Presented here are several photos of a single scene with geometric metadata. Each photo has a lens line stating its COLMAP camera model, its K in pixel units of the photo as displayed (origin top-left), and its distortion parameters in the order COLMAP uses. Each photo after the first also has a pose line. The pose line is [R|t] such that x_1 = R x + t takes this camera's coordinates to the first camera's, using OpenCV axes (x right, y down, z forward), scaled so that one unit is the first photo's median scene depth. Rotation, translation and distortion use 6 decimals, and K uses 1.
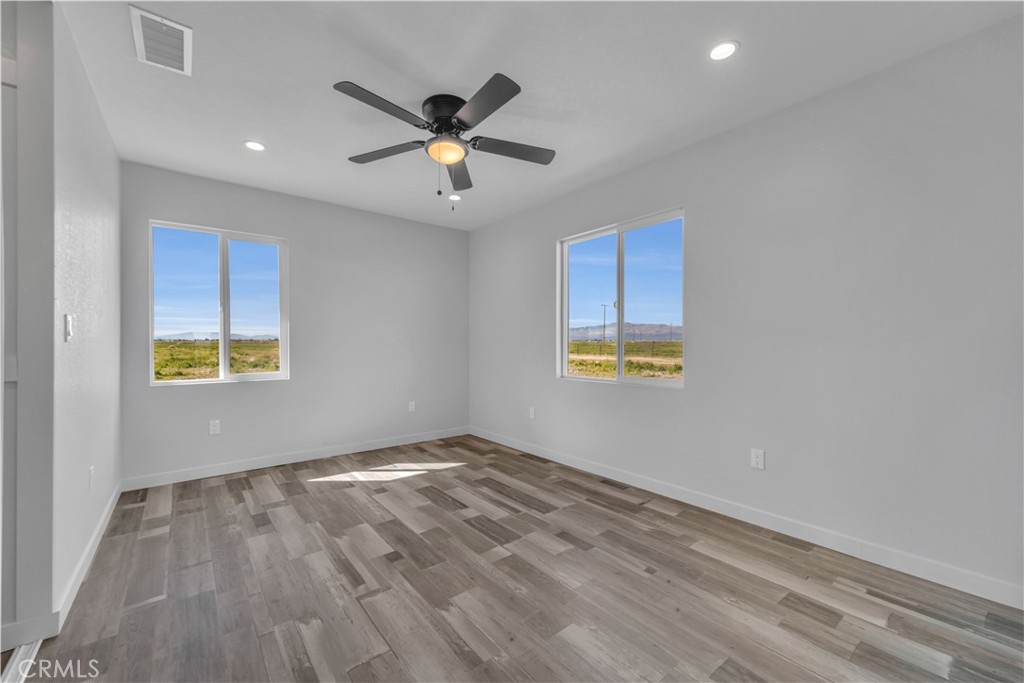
lens RADIAL K [[408.6, 0, 518.3], [0, 408.6, 344.1], [0, 0, 1]] dist [0.000523, -0.000344]
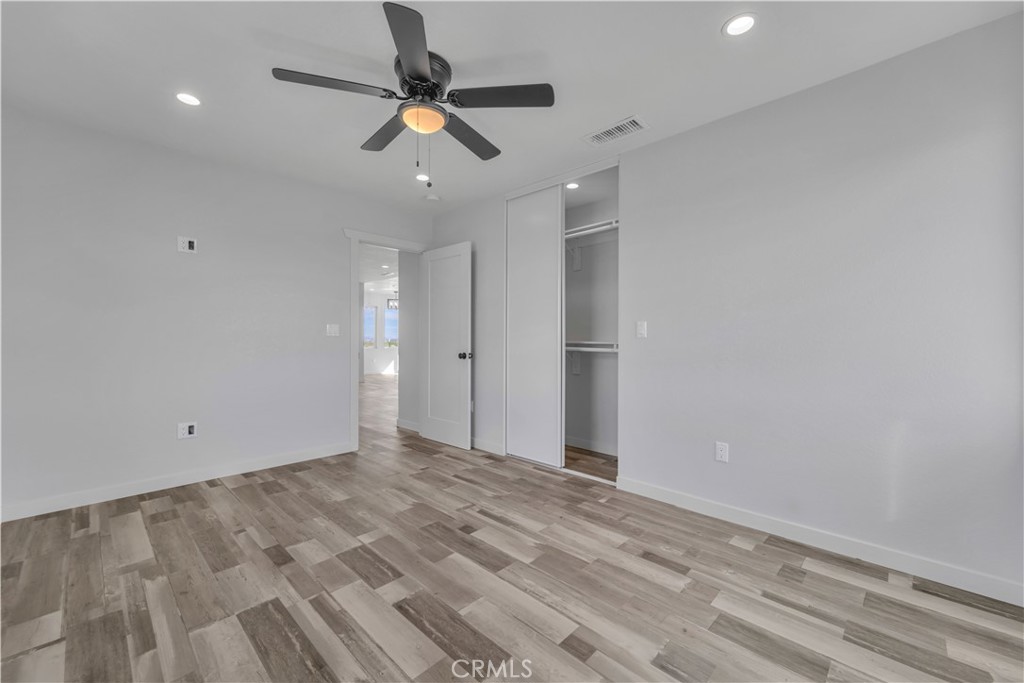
lens RADIAL K [[408.6, 0, 514.2], [0, 408.6, 337.9], [0, 0, 1]] dist [0.000523, -0.000344]
pose [[-0.992359, -0.005269, -0.123270, -0.263331], [-0.005860, 0.999973, 0.004439, -0.009470], [0.123244, 0.005127, -0.992363, 1.919761]]
